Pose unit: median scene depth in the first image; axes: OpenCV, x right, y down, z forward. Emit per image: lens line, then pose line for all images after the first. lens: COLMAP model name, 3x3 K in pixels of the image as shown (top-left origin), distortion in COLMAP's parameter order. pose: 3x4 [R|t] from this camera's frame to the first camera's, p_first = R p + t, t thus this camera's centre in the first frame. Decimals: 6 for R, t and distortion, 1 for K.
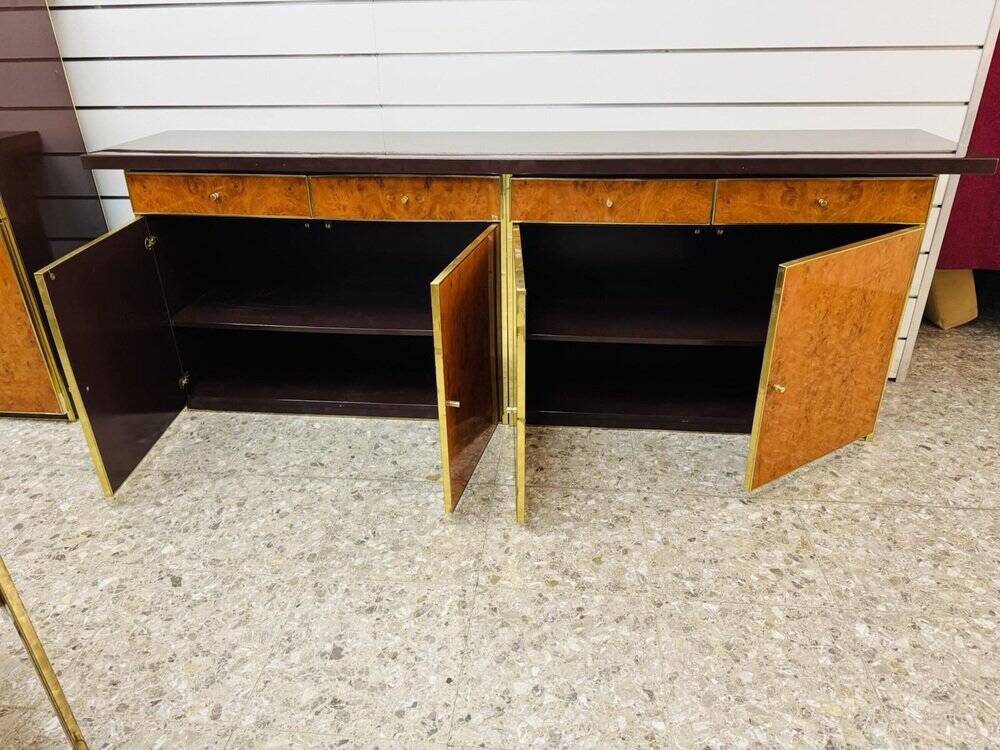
lens RADIAL K [[698.3, 0, 499.0], [0, 698.3, 379.1], [0, 0, 1]] dist [0.122808, -0.222506]
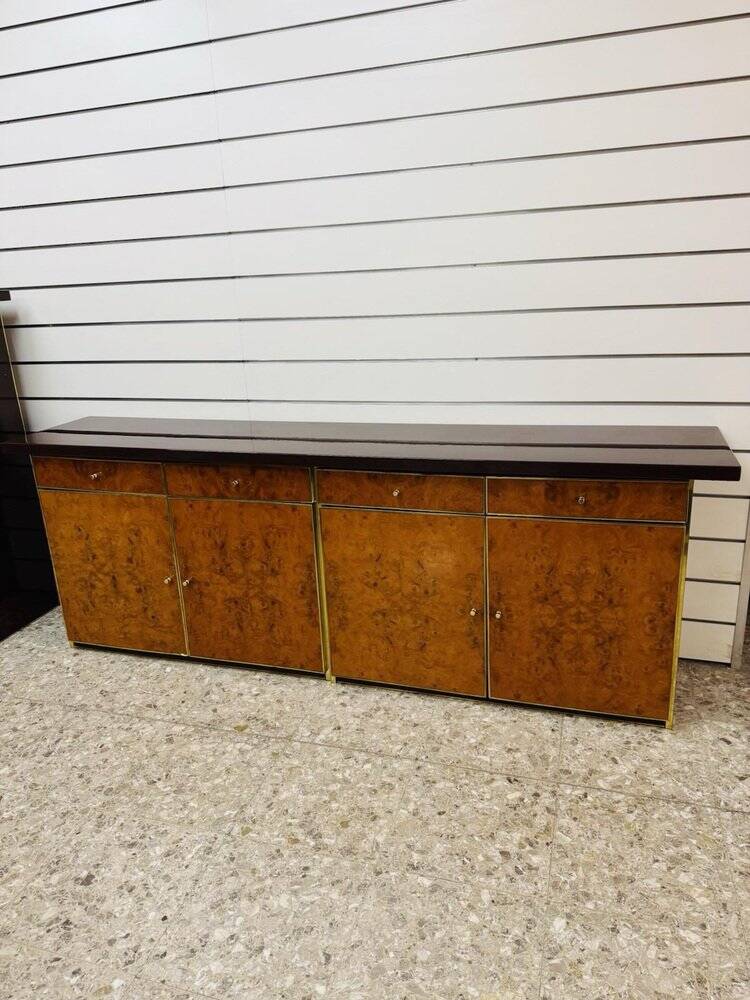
lens RADIAL K [[698.3, 0, 370.8], [0, 698.3, 500.3], [0, 0, 1]] dist [0.122808, -0.222506]
pose [[0.980270, 0.029911, -0.195386, 0.339146], [-0.059623, 0.987187, -0.148007, -0.065934], [0.188456, 0.156737, 0.969494, -0.110858]]
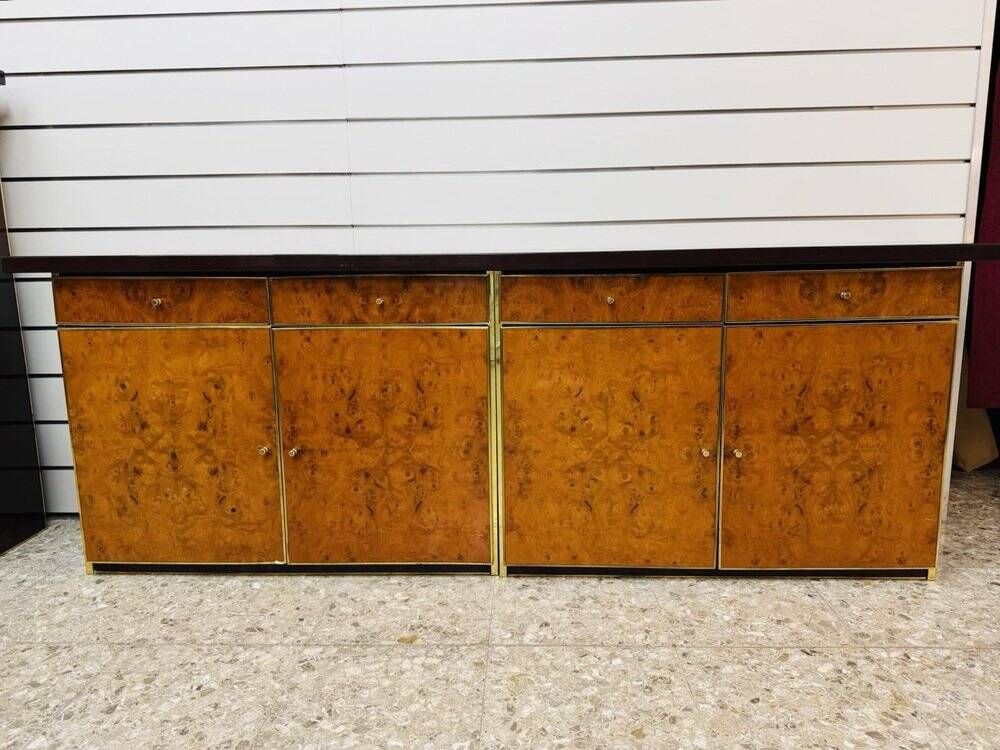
lens RADIAL K [[734.5, 0, 501.5], [0, 734.5, 374.1], [0, 0, 1]] dist [0.054437, -0.076231]
pose [[0.997720, -0.009068, 0.066872, -0.045862], [0.028063, 0.956936, -0.288939, 0.106643], [-0.061373, 0.290156, 0.955009, 0.145361]]
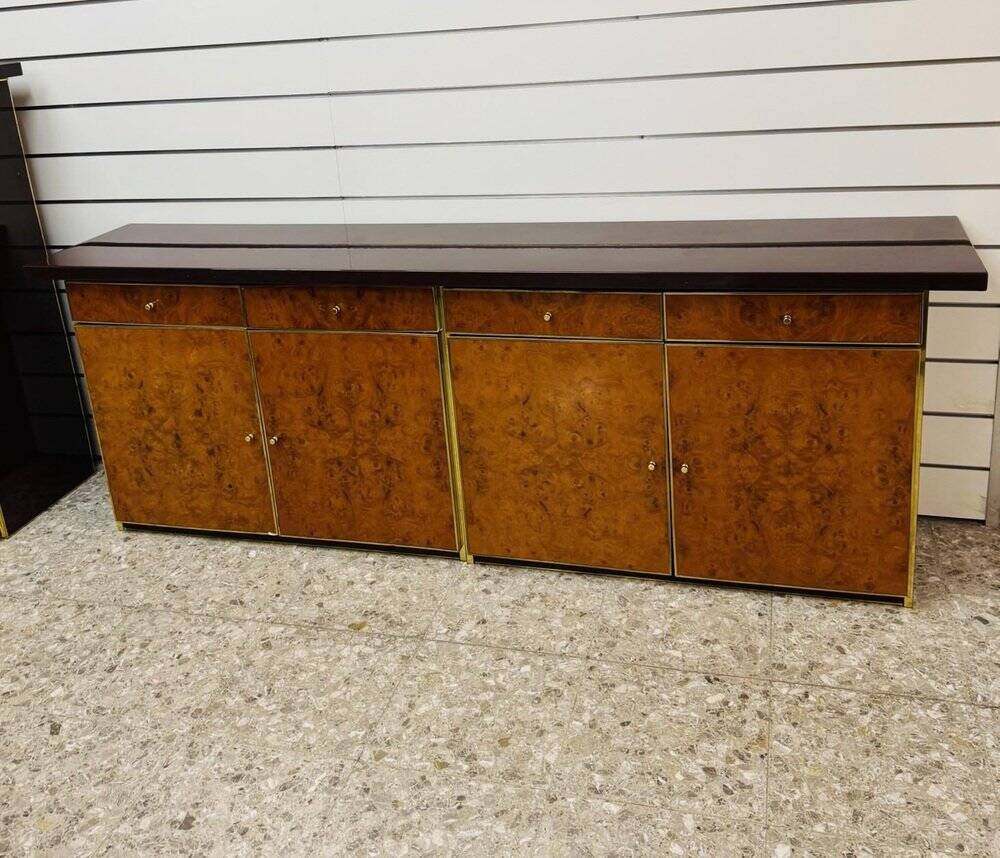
lens RADIAL K [[989.2, 0, 478.5], [0, 989.2, 303.4], [0, 0, 1]] dist [0.136275, -0.259384]
pose [[0.981659, -0.004740, -0.190585, 0.310073], [-0.024091, 0.988593, -0.148674, -0.076466], [0.189116, 0.150539, 0.970347, -0.240058]]
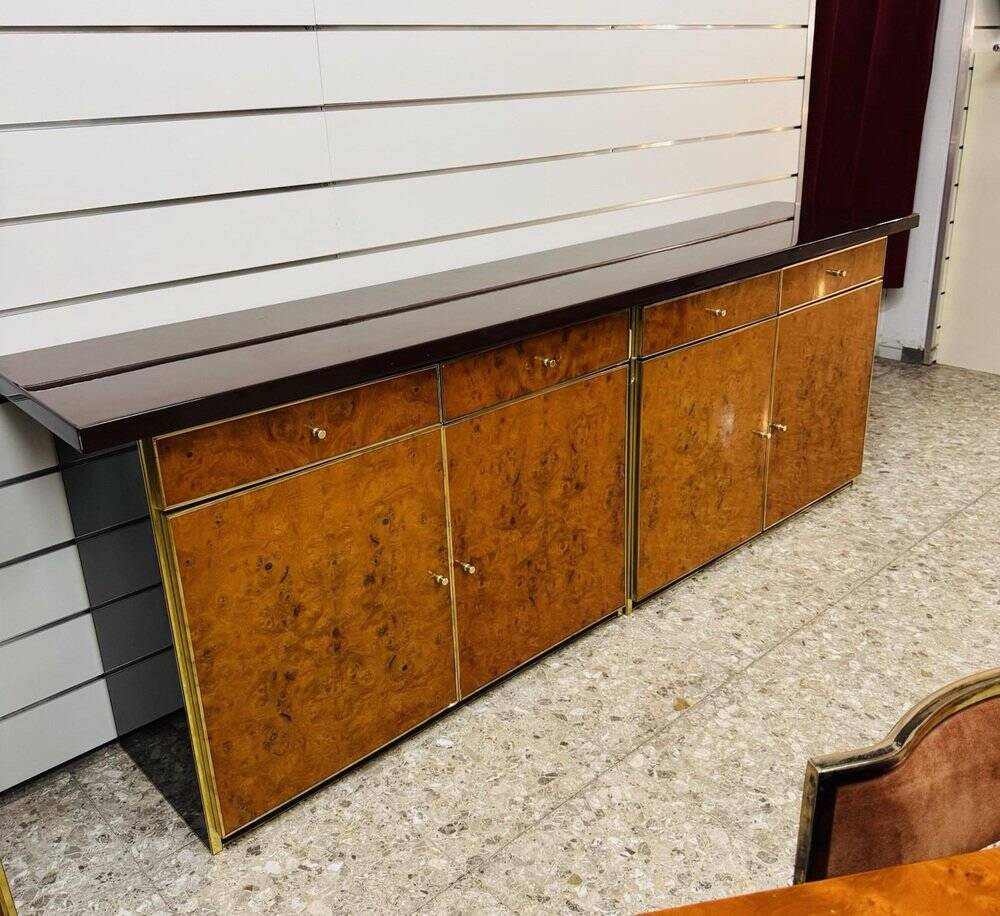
lens RADIAL K [[942.1, 0, 497.5], [0, 942.1, 415.2], [0, 0, 1]] dist [0.065766, -0.086634]
pose [[0.666103, -0.261303, 0.698590, -0.906368], [0.359386, 0.933167, 0.006373, -0.237736], [-0.653566, 0.246819, 0.715494, 0.357115]]
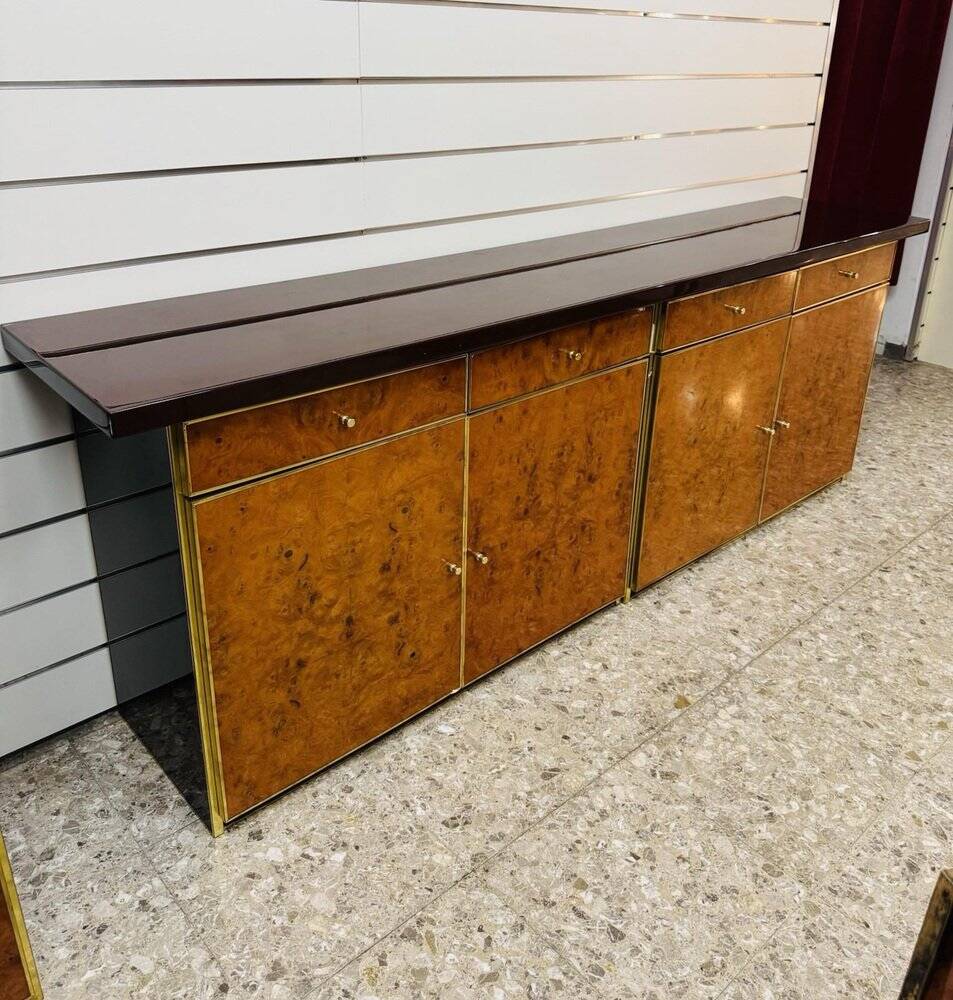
lens RADIAL K [[903.8, 0, 479.4], [0, 903.8, 390.5], [0, 0, 1]] dist [0.033006, -0.036324]
pose [[0.668702, -0.237861, 0.704457, -0.898953], [0.303128, 0.952350, 0.033820, -0.292126], [-0.678934, 0.190925, 0.708941, 0.428161]]
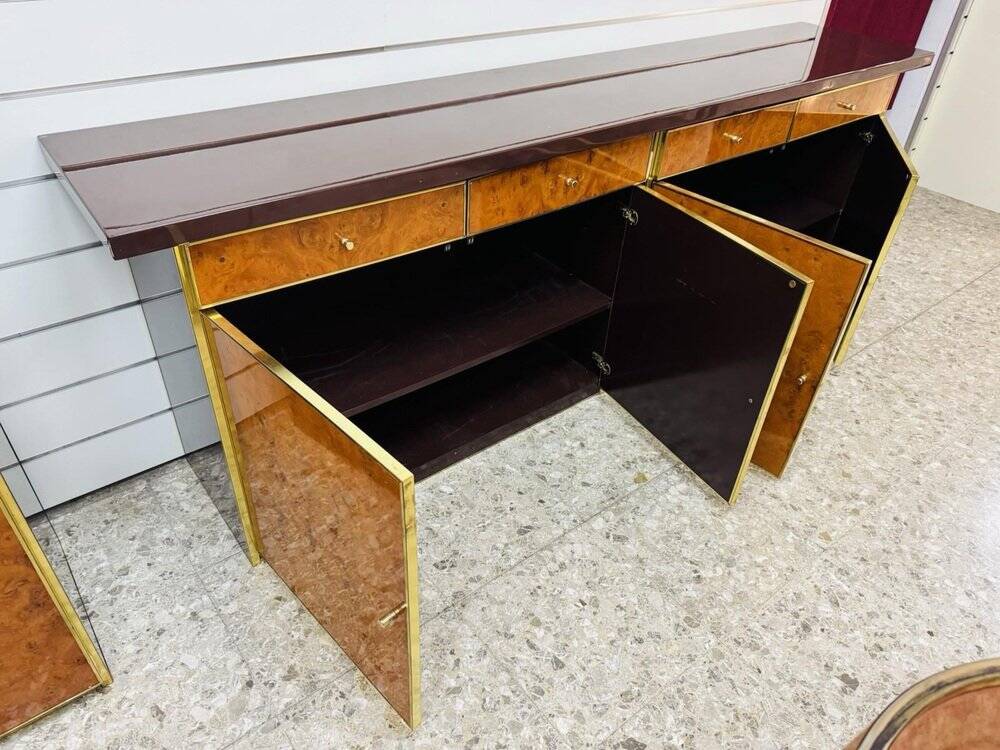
lens RADIAL K [[698.3, 0, 499.0], [0, 698.3, 379.1], [0, 0, 1]] dist [0.122808, -0.222506]
pose [[0.716574, -0.383325, 0.582738, -0.762392], [0.261458, 0.922153, 0.285087, -0.309659], [-0.646654, -0.051925, 0.761014, 0.459565]]
